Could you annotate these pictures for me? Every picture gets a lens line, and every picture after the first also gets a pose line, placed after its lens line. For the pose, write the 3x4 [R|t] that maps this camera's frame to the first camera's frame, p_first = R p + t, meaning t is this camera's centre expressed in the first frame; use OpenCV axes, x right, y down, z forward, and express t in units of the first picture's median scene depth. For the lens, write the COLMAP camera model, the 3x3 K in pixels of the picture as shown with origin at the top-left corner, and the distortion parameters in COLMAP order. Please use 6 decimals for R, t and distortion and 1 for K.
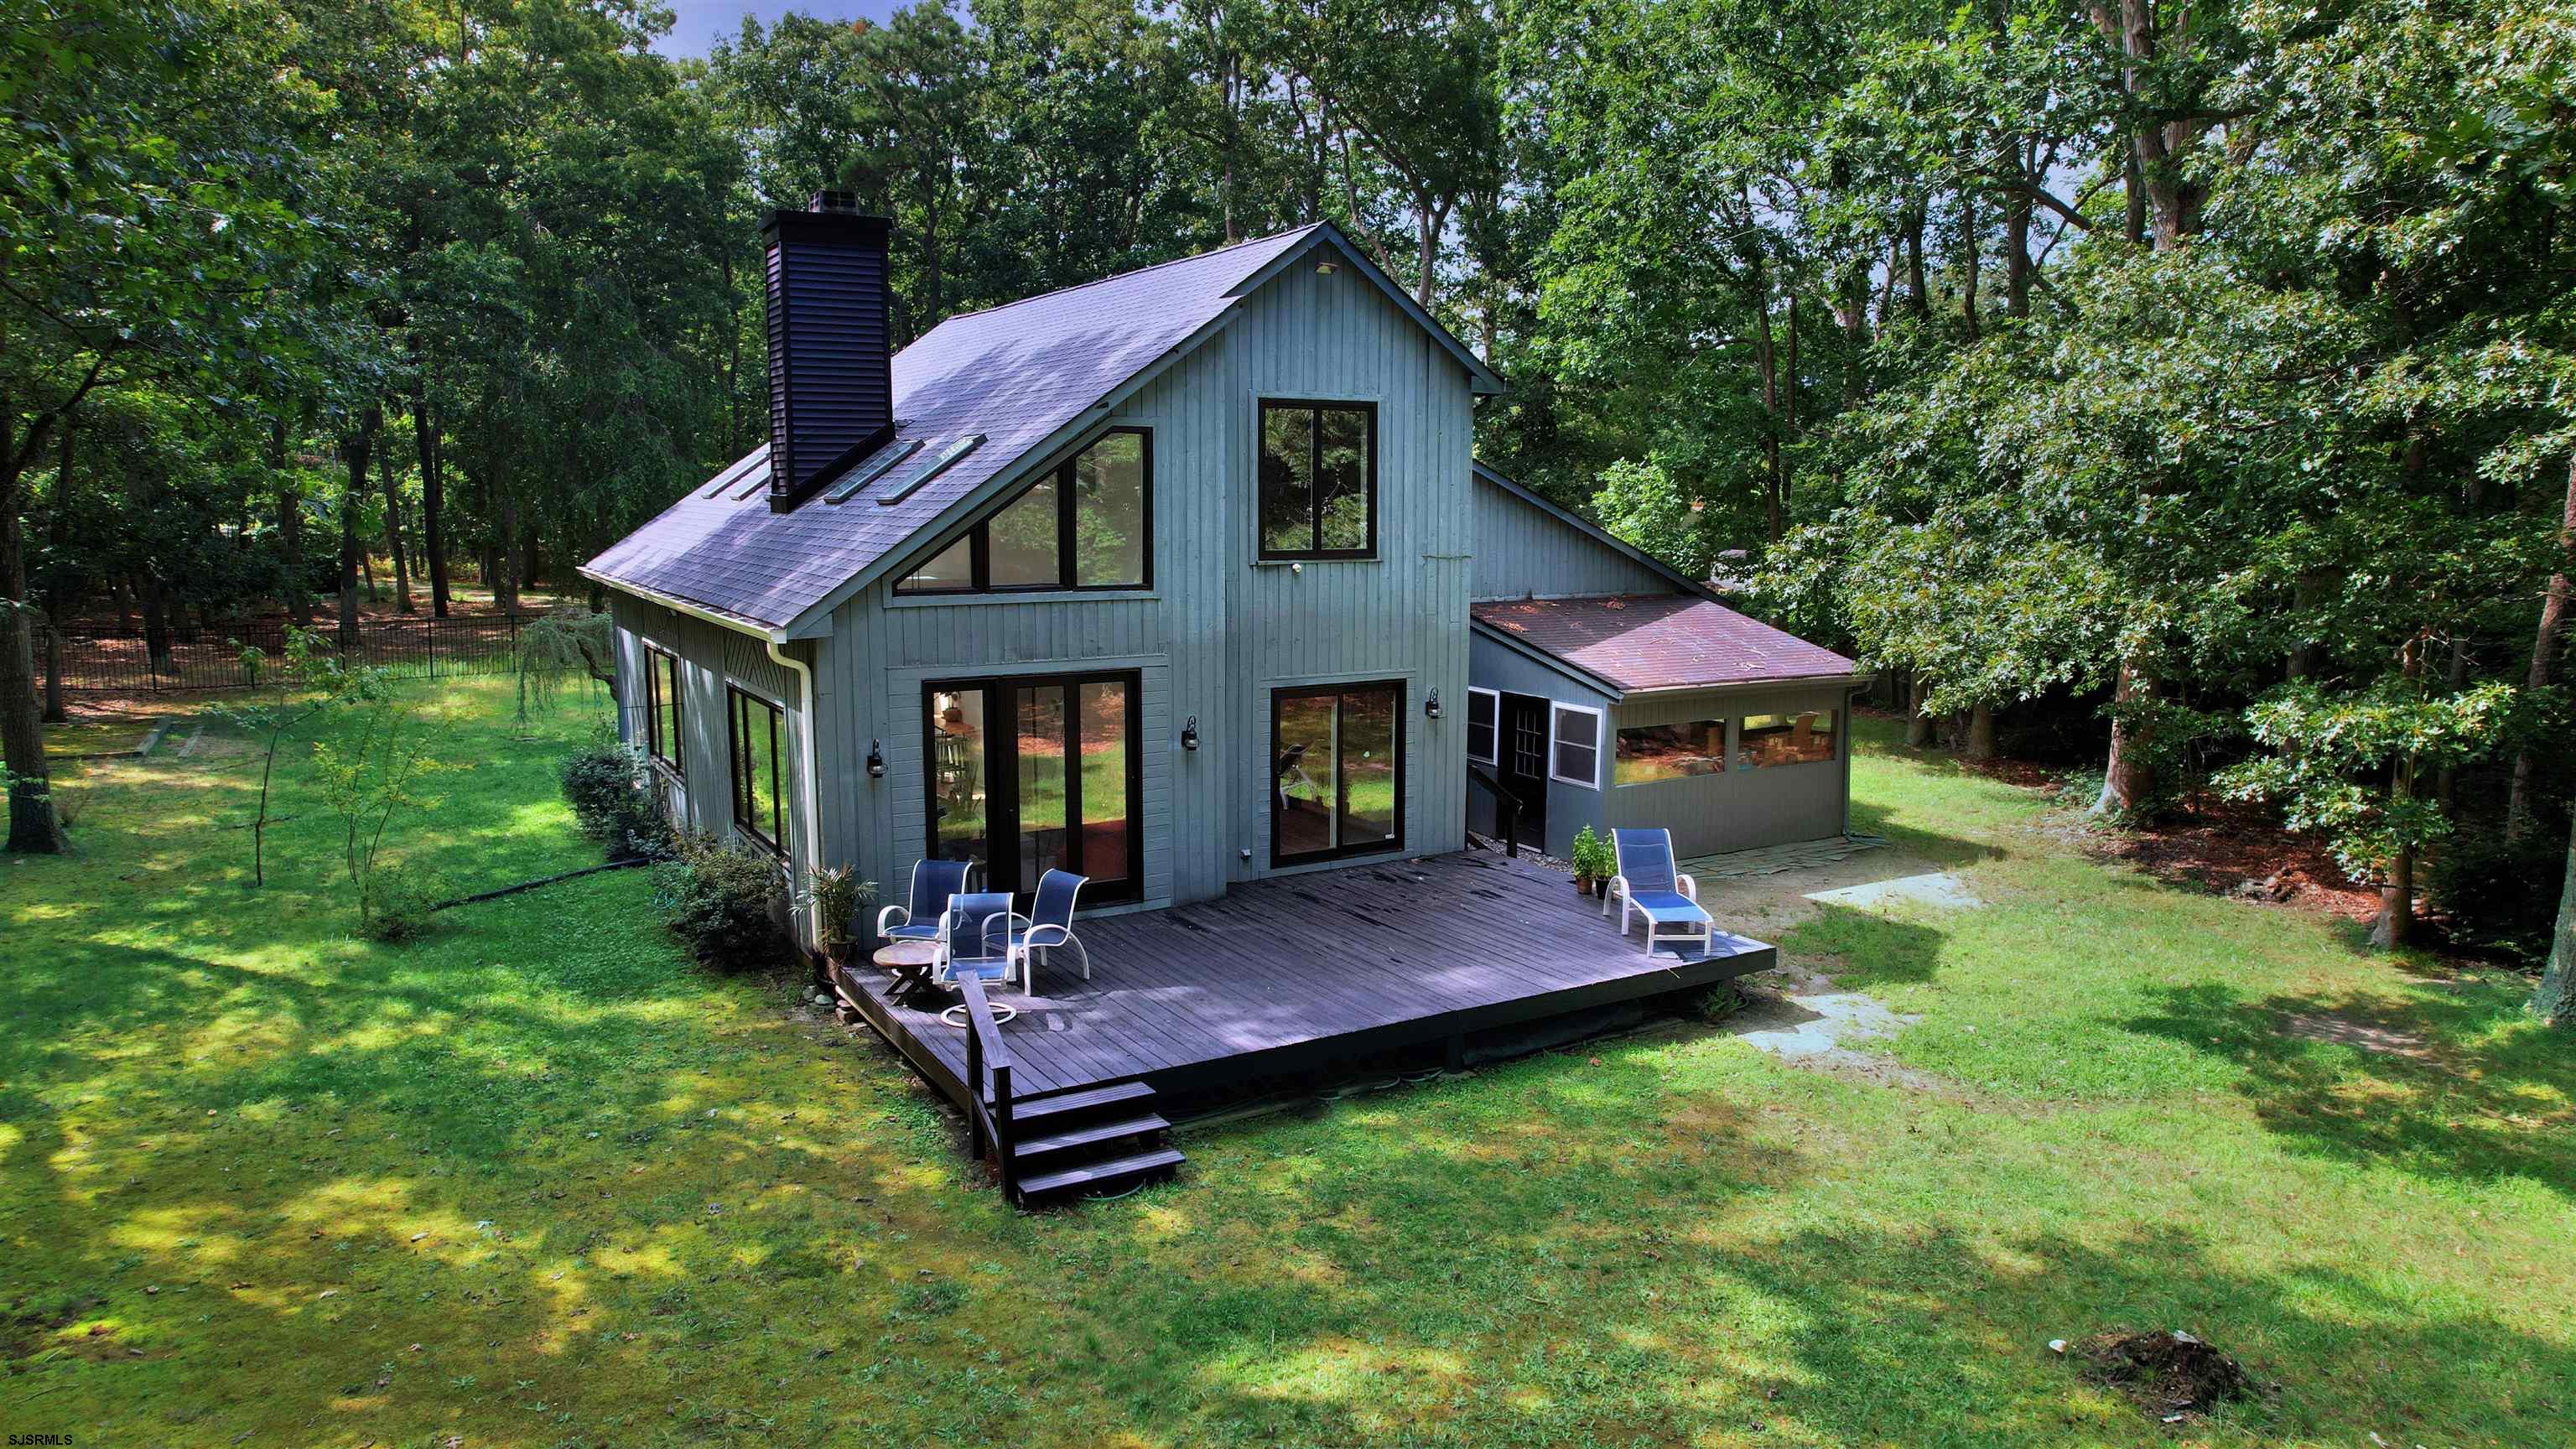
lens RADIAL K [[1602.2, 0, 1288.0], [0, 1602.2, 724.5], [0, 0, 1]] dist [-0.000393, -0.000252]
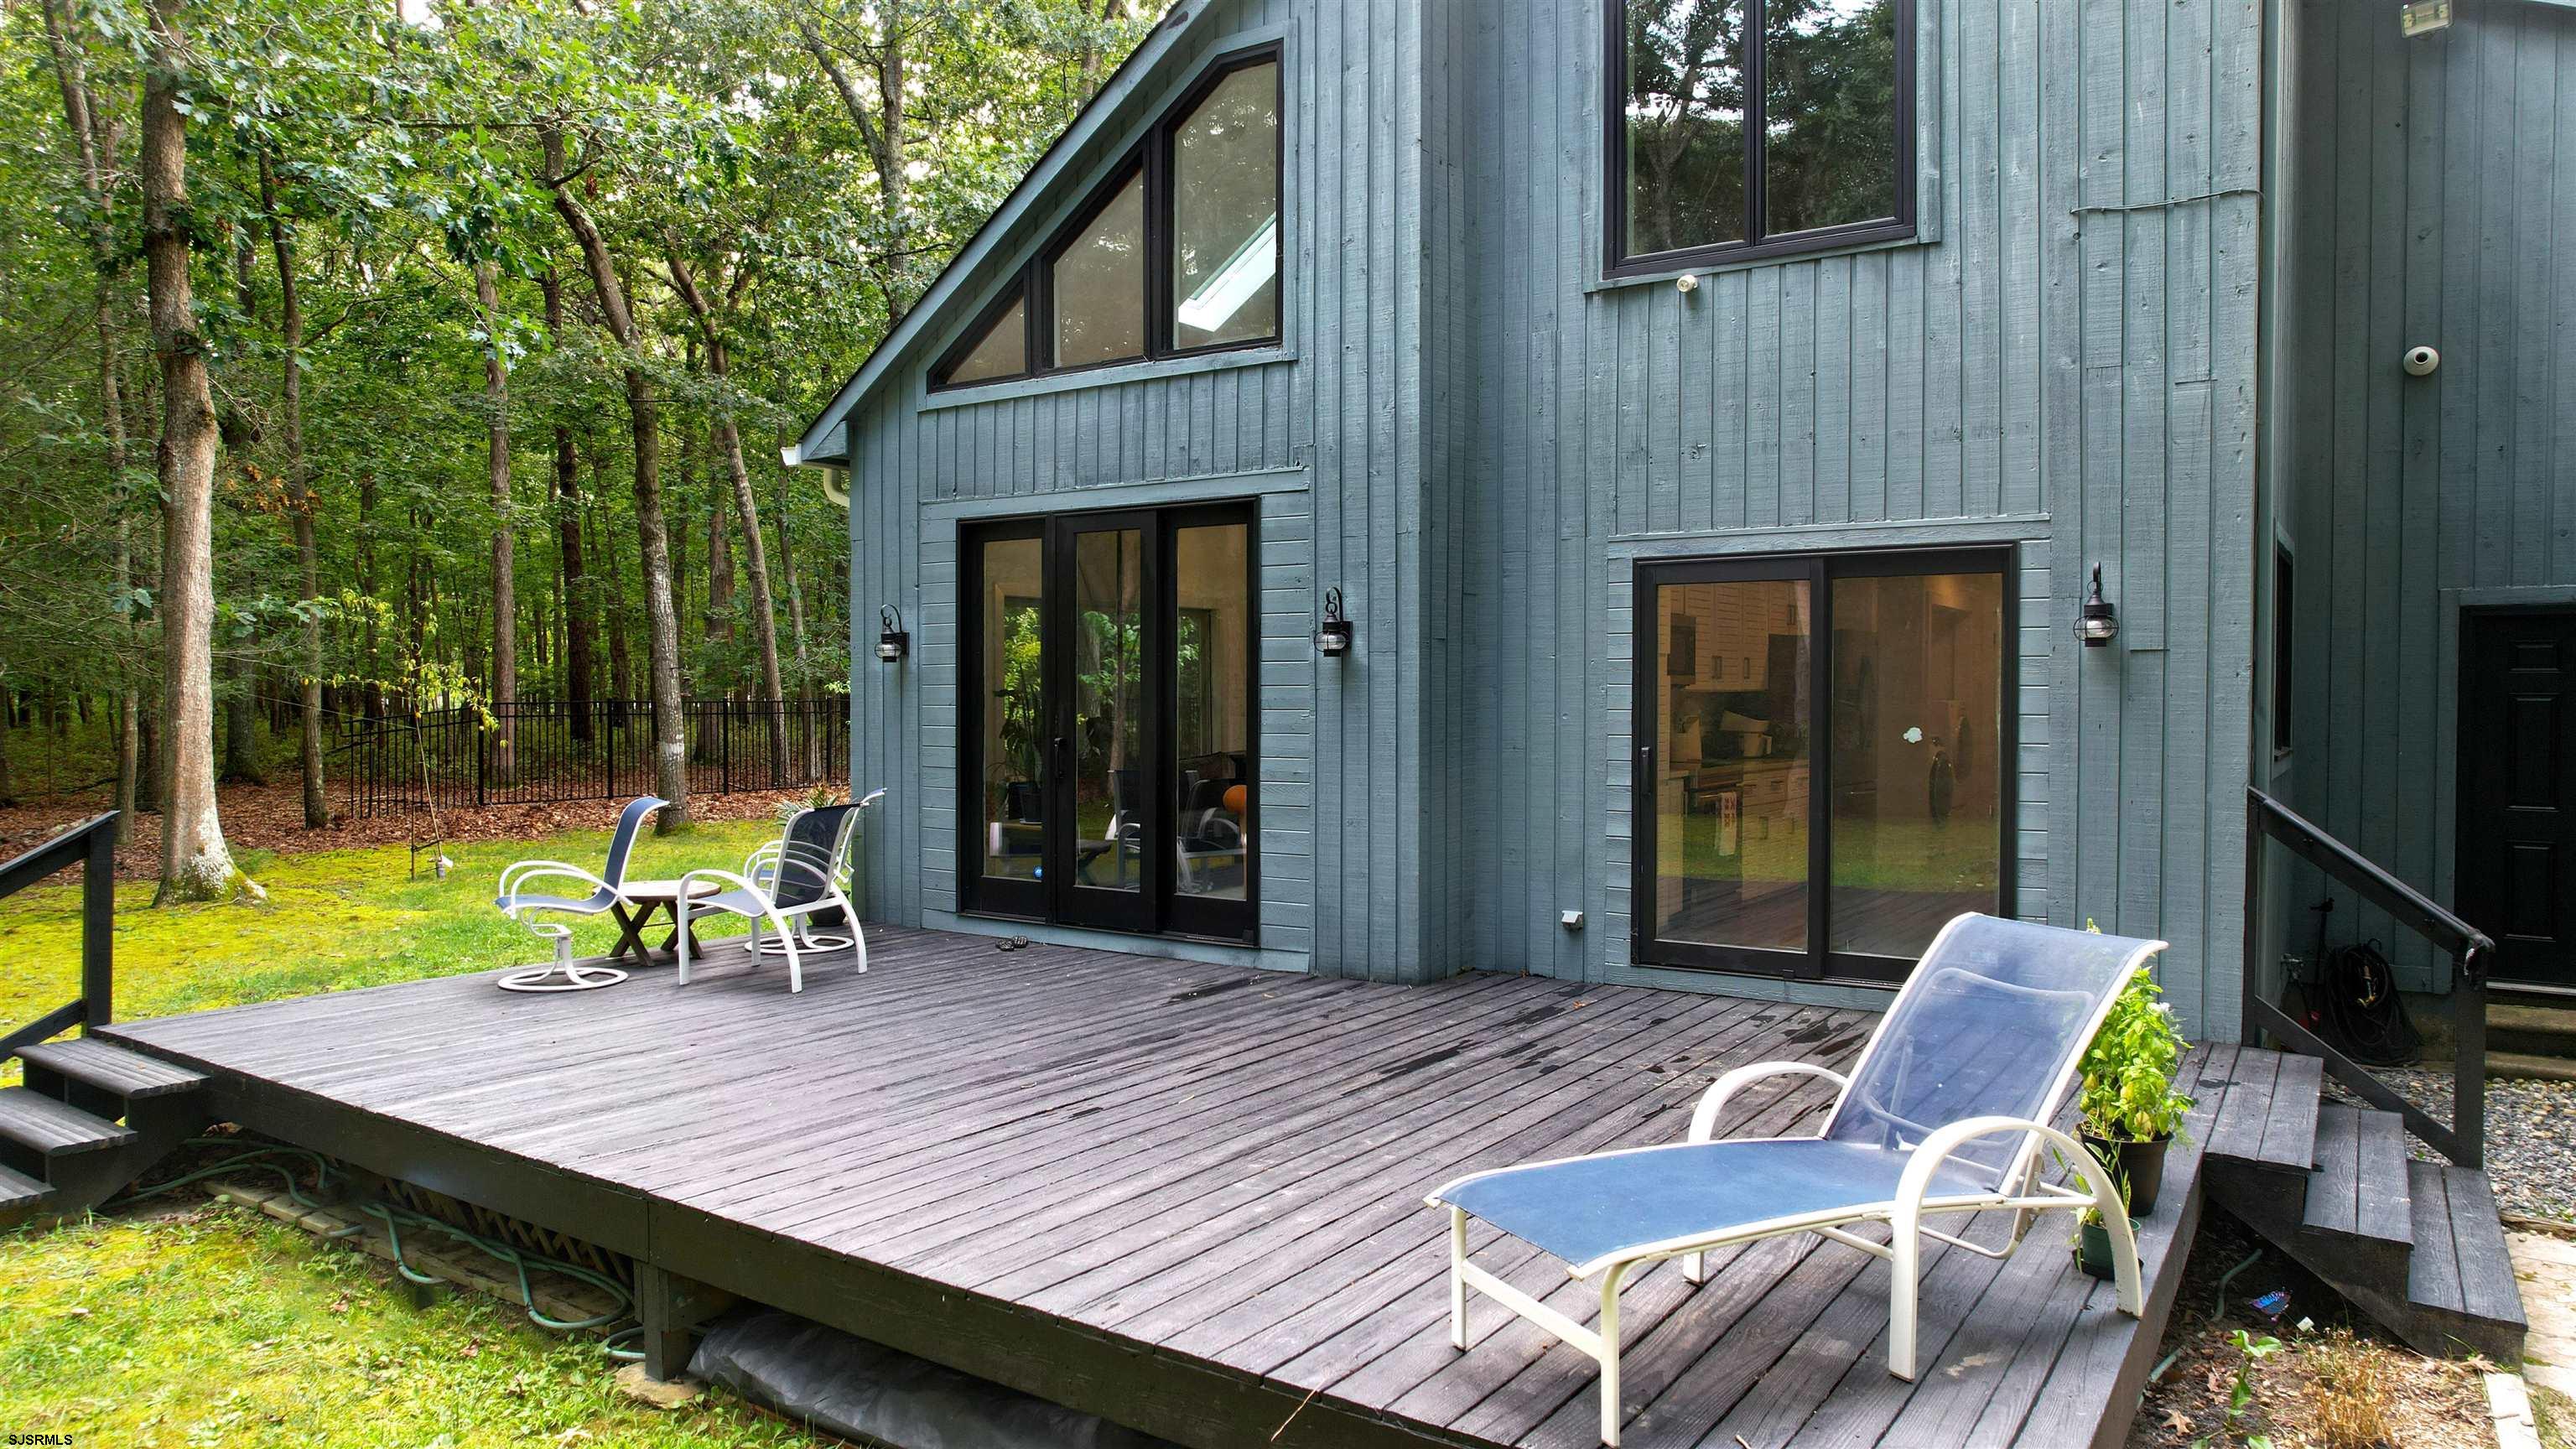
lens RADIAL K [[1602.2, 0, 1288.0], [0, 1602.2, 724.5], [0, 0, 1]] dist [-0.000393, -0.000252]
pose [[0.434427, 0.015206, -0.900579, 0.393902], [-0.135449, 0.989590, -0.048630, 0.064399], [0.890464, 0.143108, 0.431964, 0.794040]]
